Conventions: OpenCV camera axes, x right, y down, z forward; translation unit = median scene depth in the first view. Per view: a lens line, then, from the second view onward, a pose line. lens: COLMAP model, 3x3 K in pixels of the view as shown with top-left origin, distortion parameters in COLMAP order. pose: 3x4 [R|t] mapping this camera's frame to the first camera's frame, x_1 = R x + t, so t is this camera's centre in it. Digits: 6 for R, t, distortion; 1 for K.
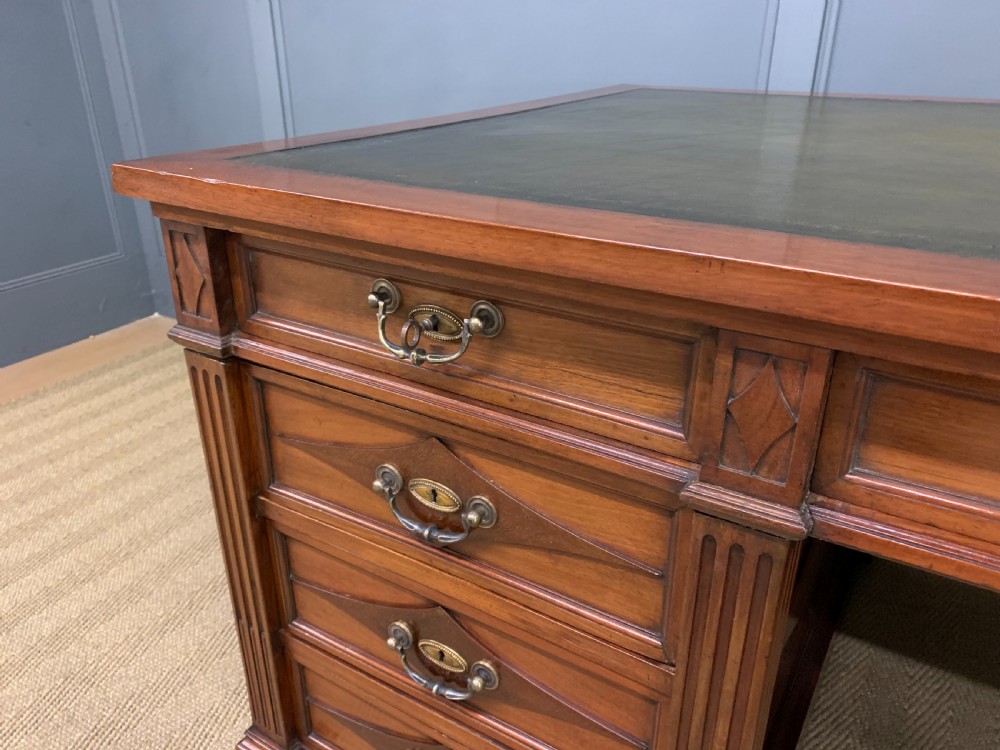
lens RADIAL K [[765.0, 0, 515.7], [0, 765.0, 367.1], [0, 0, 1]] dist [0.027651, -0.012467]
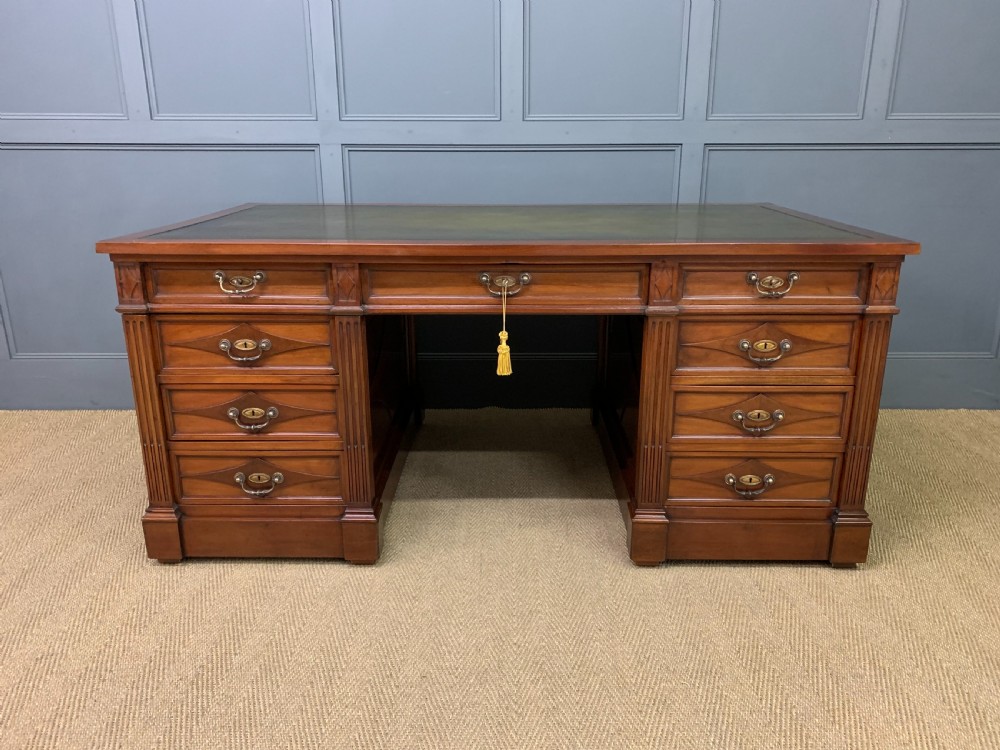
lens RADIAL K [[765.0, 0, 501.0], [0, 765.0, 377.1], [0, 0, 1]] dist [0.027651, -0.012467]
pose [[0.862615, -0.154484, 0.481696, -0.747659], [0.210492, 0.975492, -0.064098, 0.732859], [-0.459988, 0.156685, 0.873991, -2.122709]]
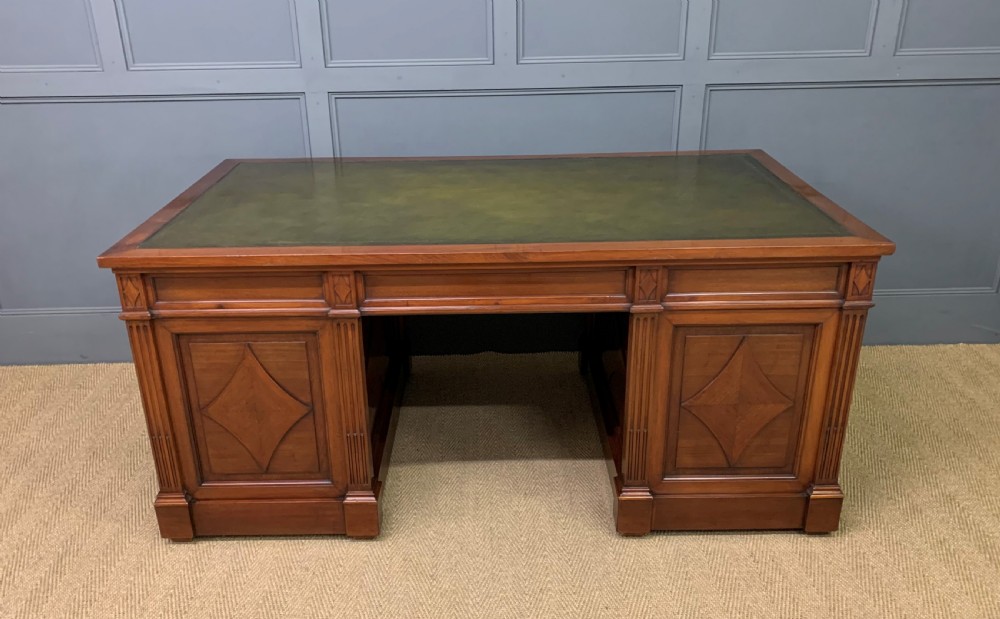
lens RADIAL K [[847.6, 0, 487.9], [0, 847.6, 340.5], [0, 0, 1]] dist [0.015438, 0.015644]
pose [[0.853565, -0.230374, 0.467284, -0.973858], [0.230661, 0.971332, 0.057534, 0.165011], [-0.467142, 0.058675, 0.882233, -2.547933]]
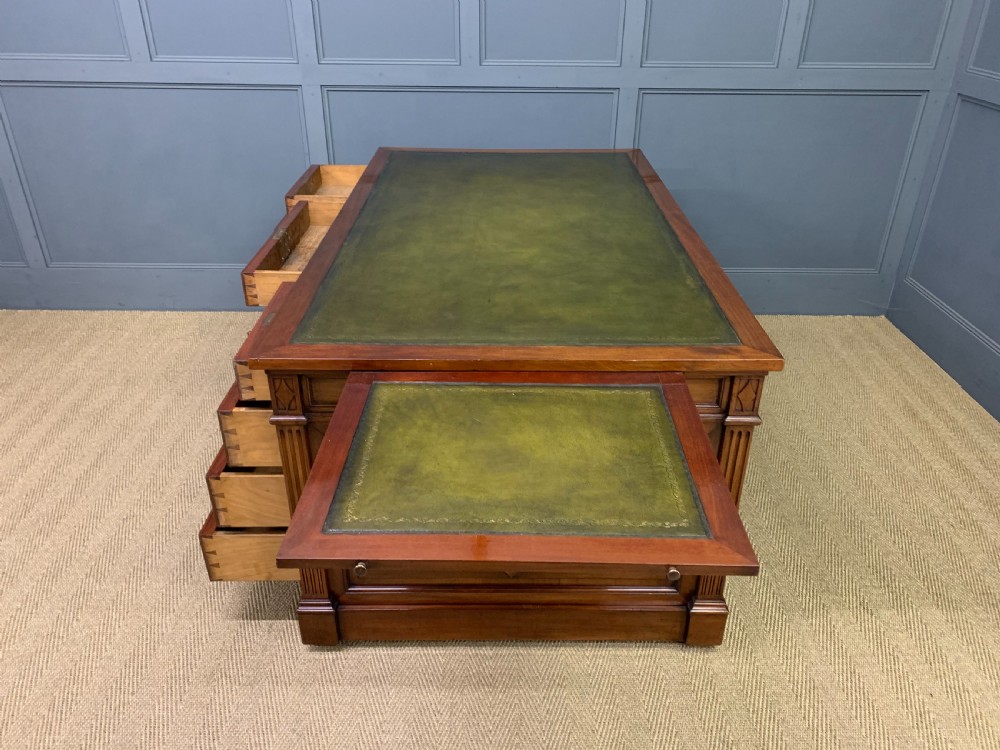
lens RADIAL K [[765.0, 0, 503.9], [0, 765.0, 385.5], [0, 0, 1]] dist [0.027651, -0.012467]
pose [[0.860188, -0.247545, 0.445869, -0.919255], [0.202460, 0.968202, 0.146949, 0.321601], [-0.468068, -0.036134, 0.882954, -3.223856]]
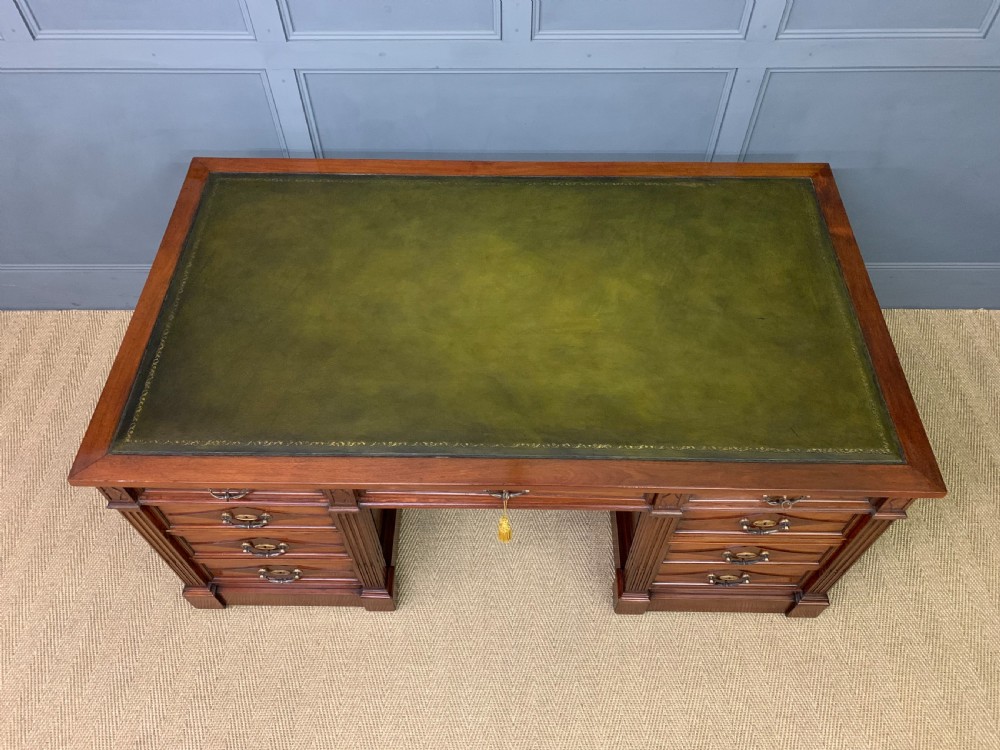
lens RADIAL K [[765.0, 0, 503.1], [0, 765.0, 376.1], [0, 0, 1]] dist [0.027651, -0.012467]
pose [[0.862571, -0.410848, 0.295253, 0.100328], [0.208689, 0.820545, 0.532123, -1.763045], [-0.460890, -0.397378, 0.793518, -1.675295]]
